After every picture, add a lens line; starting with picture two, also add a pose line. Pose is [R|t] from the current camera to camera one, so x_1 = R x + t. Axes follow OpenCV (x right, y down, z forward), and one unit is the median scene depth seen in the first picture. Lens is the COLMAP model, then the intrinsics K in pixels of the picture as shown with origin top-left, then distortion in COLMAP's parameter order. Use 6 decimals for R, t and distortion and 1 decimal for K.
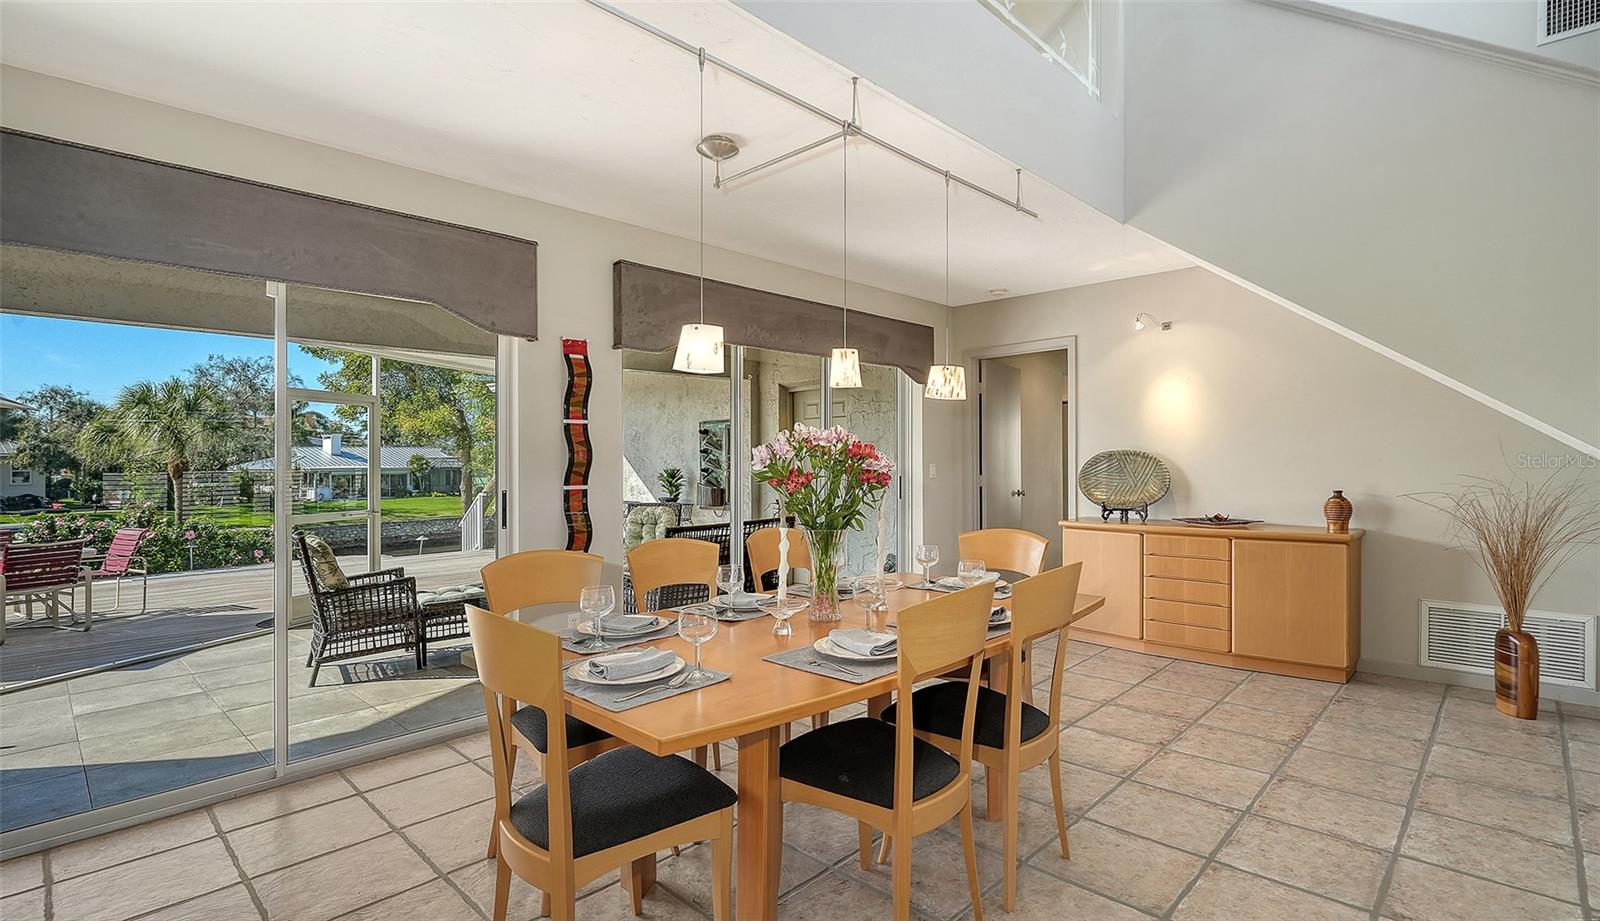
lens RADIAL K [[763.2, 0, 814.8], [0, 763.2, 465.4], [0, 0, 1]] dist [-0.000768, -0.000558]
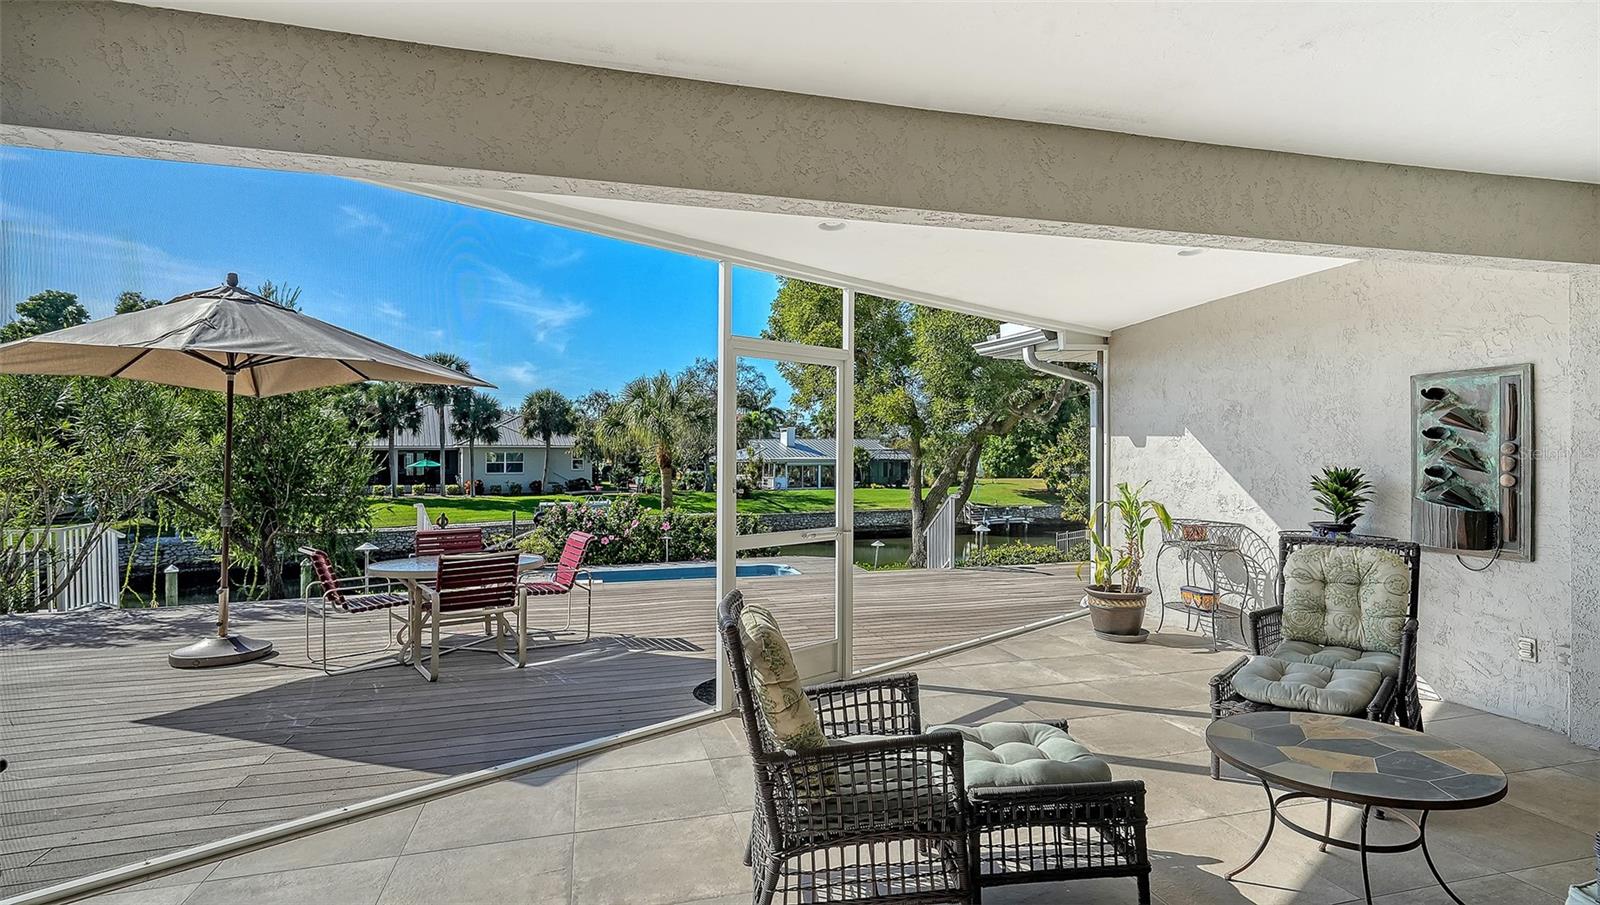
lens RADIAL K [[805.0, 0, 802.0], [0, 805.0, 454.1], [0, 0, 1]] dist [0.004241, 0.000660]
pose [[0.854360, 0.004920, -0.519658, -0.135057], [-0.007708, 0.999965, -0.003206, -0.000440], [0.519624, 0.006745, 0.854368, 0.211751]]
